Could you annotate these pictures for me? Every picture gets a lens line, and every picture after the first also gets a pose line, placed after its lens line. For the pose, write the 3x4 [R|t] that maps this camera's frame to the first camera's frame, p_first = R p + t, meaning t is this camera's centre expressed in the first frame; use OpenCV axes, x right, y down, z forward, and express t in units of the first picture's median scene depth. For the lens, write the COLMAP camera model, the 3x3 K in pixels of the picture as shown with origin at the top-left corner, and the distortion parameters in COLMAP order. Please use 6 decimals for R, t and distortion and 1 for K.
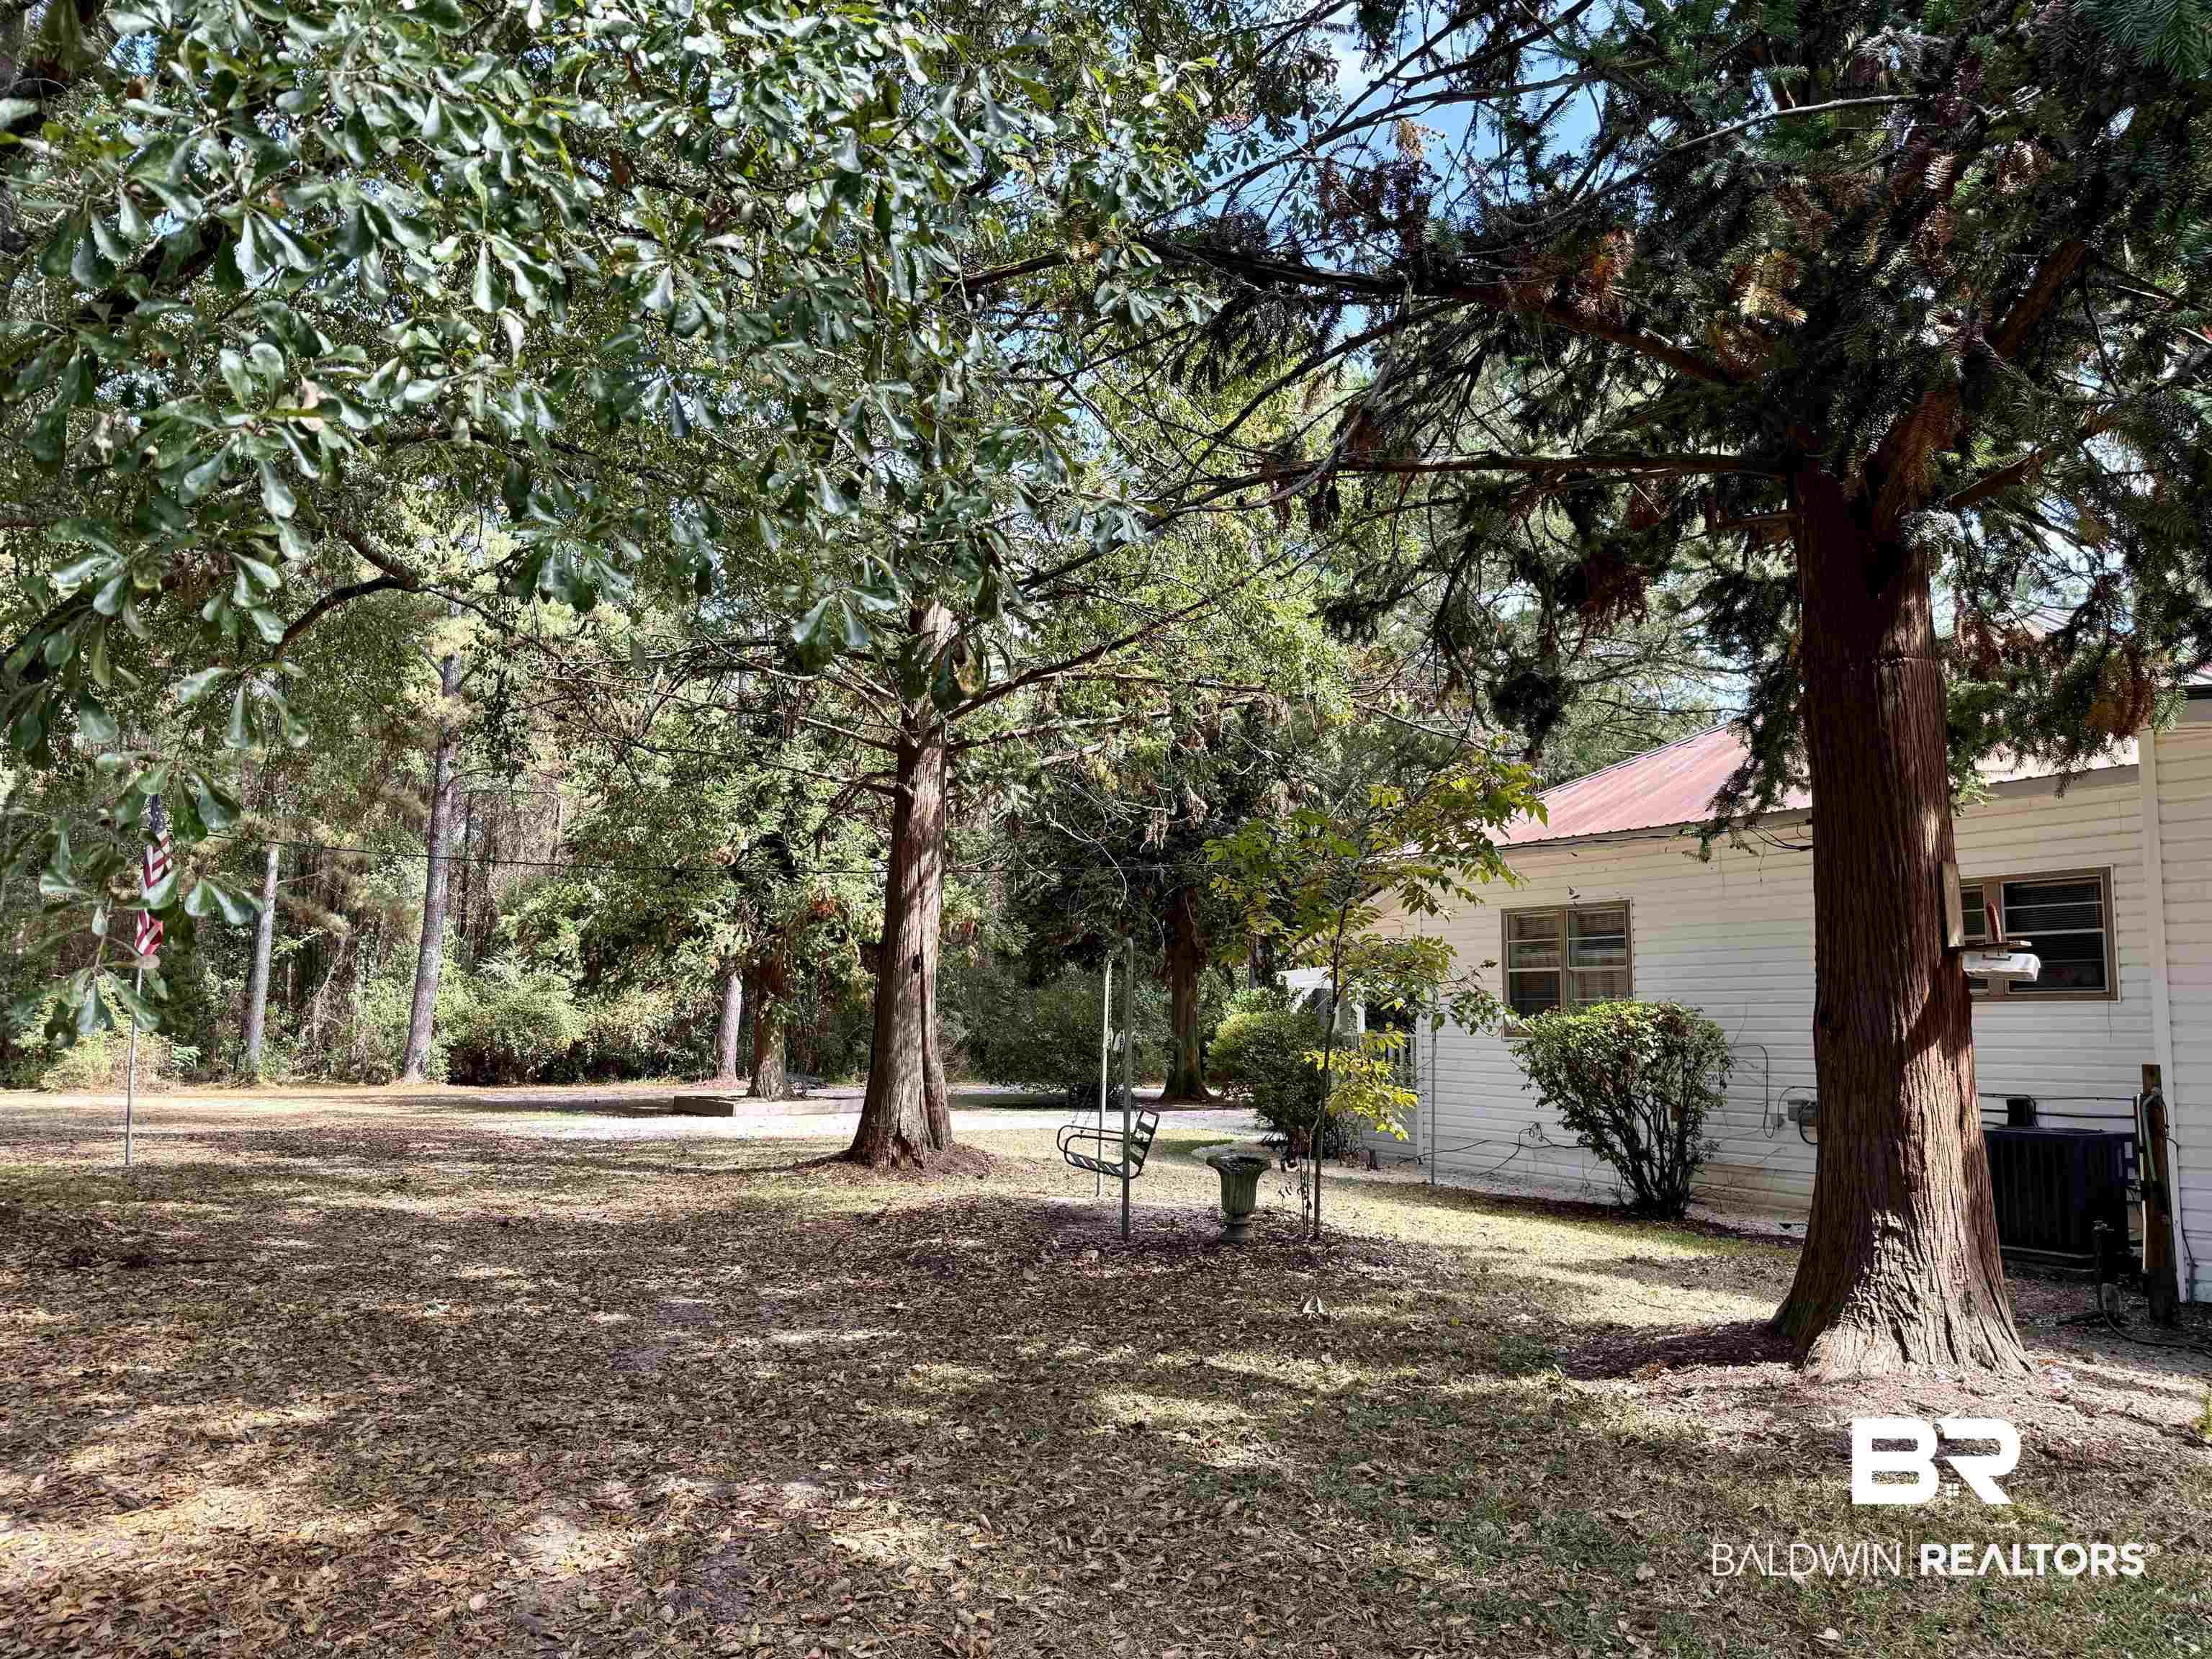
lens RADIAL K [[1523.1, 0, 1106.0], [0, 1523.1, 829.5], [0, 0, 1]] dist [0.101947, -0.138452]
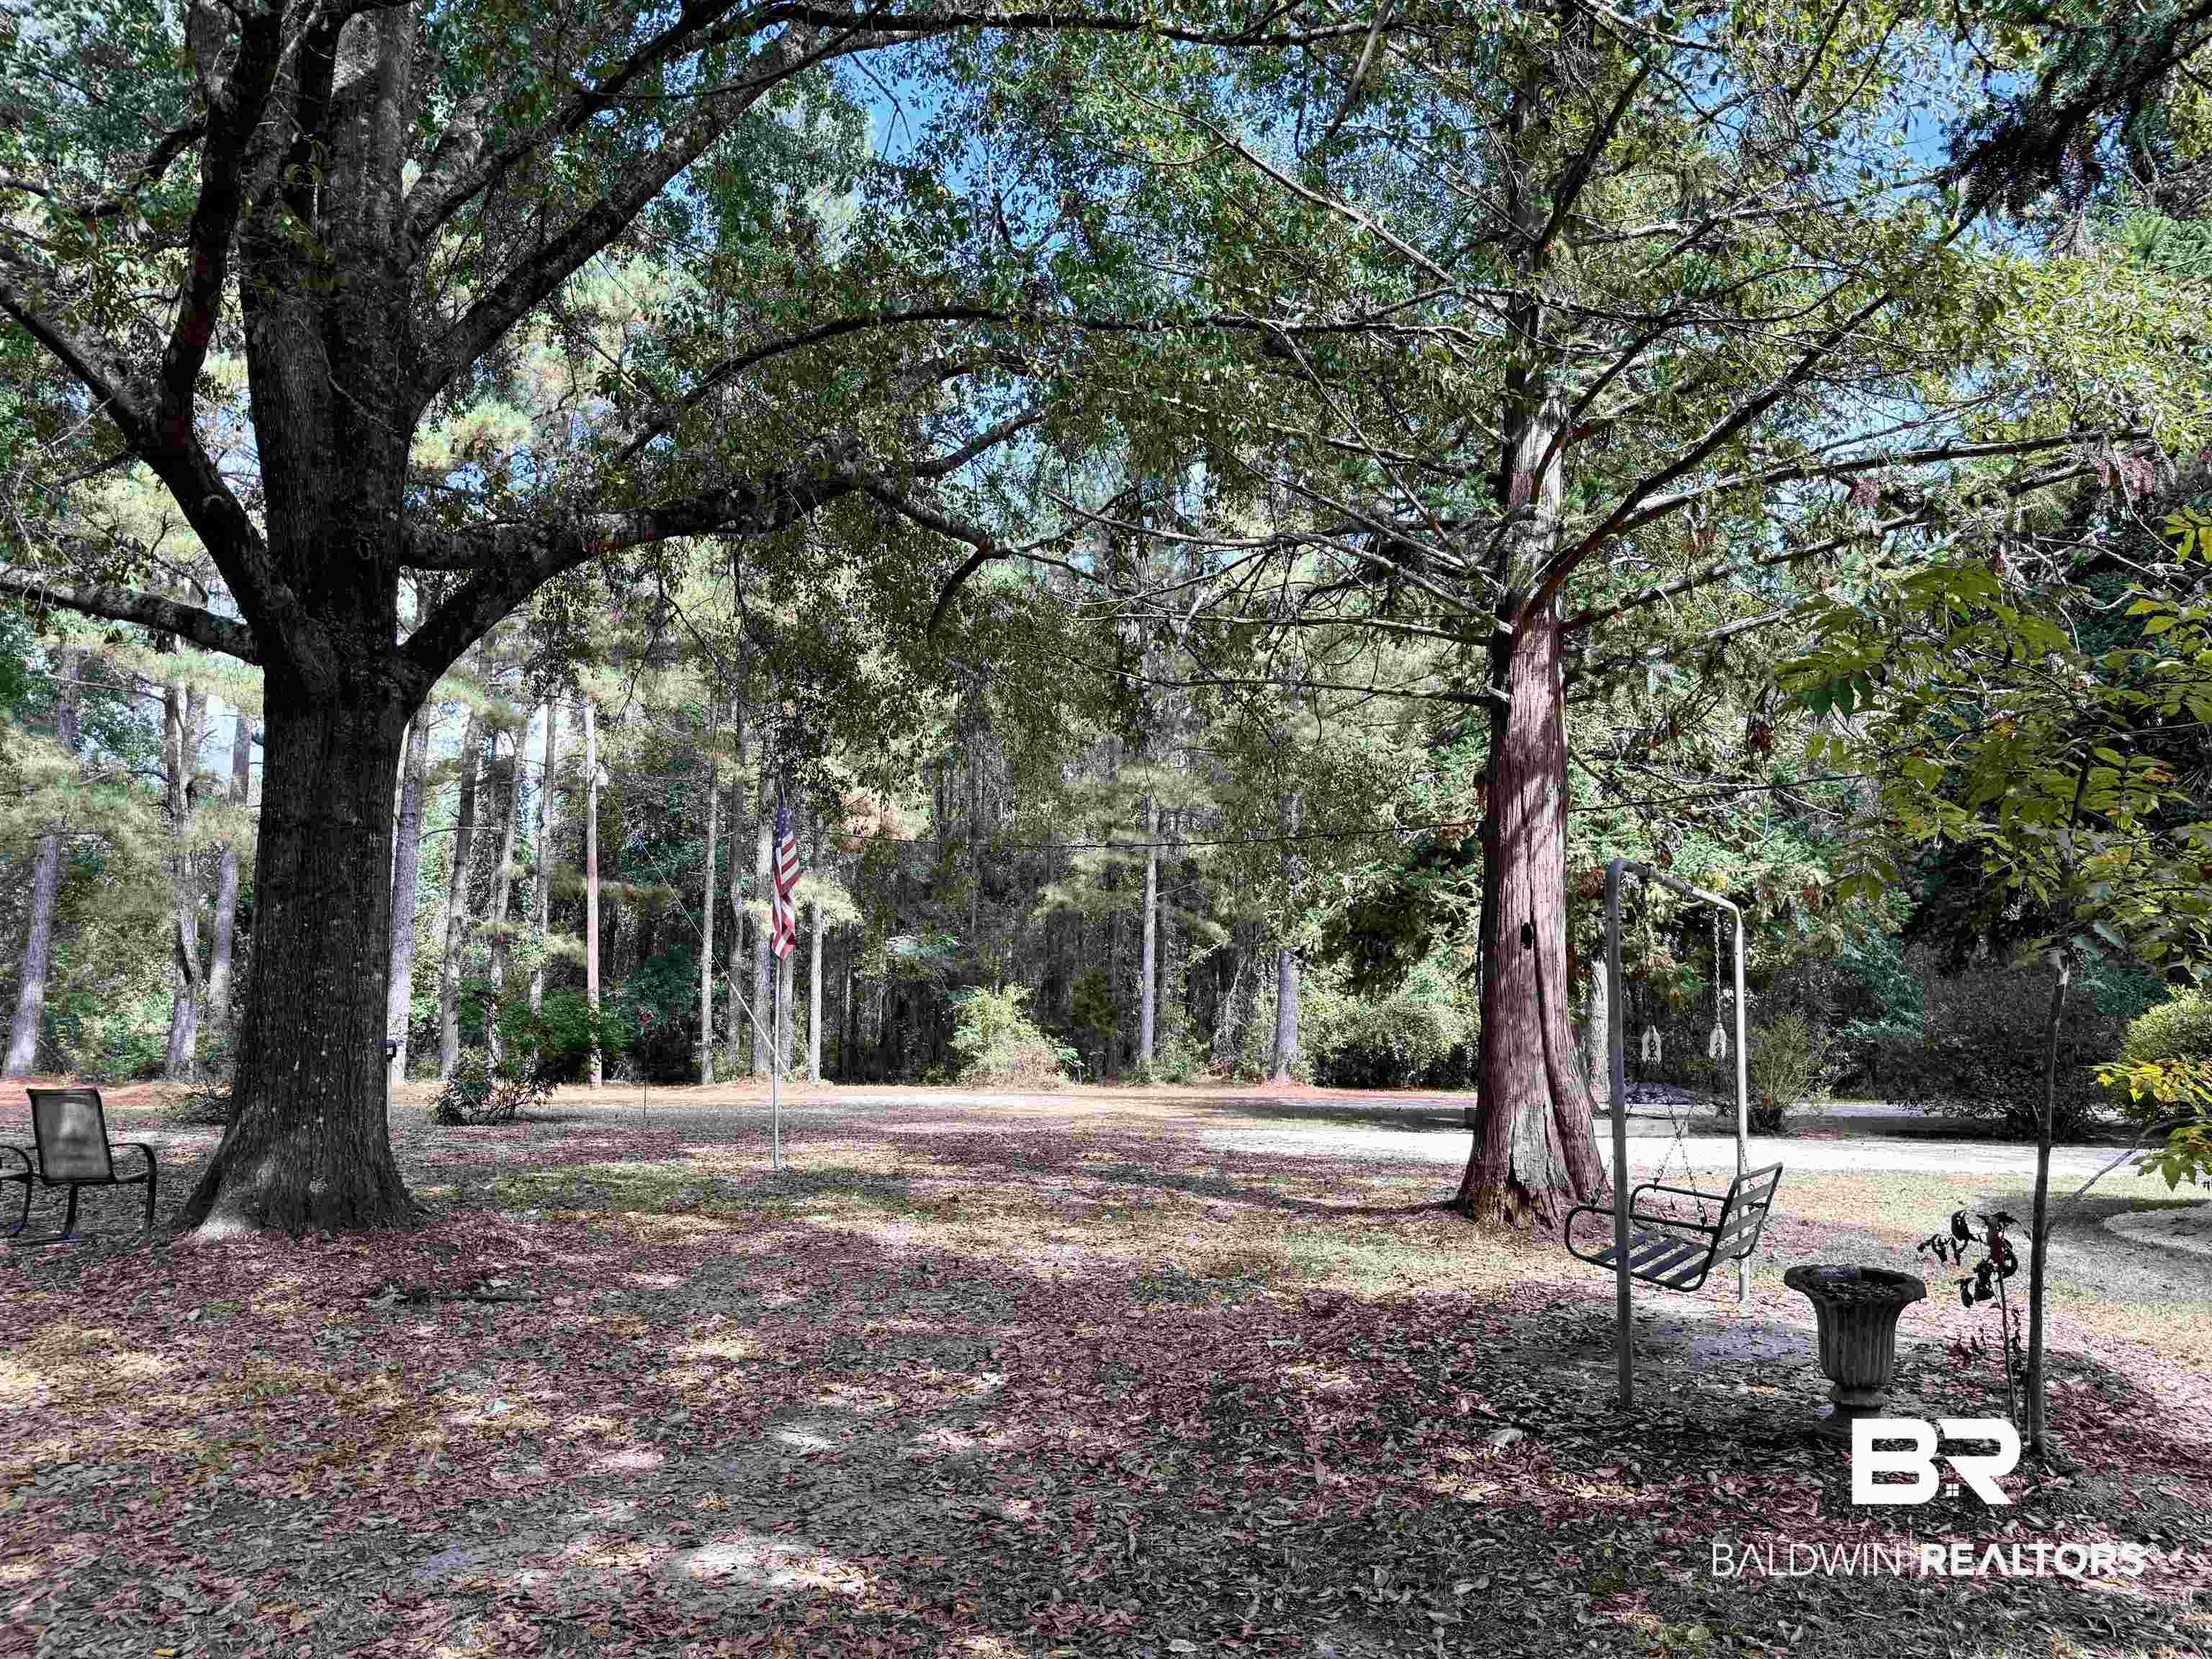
lens RADIAL K [[1532.3, 0, 1090.8], [0, 1532.3, 840.8], [0, 0, 1]] dist [0.047693, -0.079976]
pose [[0.815303, -0.076838, -0.573914, 0.132641], [0.079447, 0.996627, -0.020569, 0.045932], [0.573558, -0.028826, 0.818657, 0.329245]]
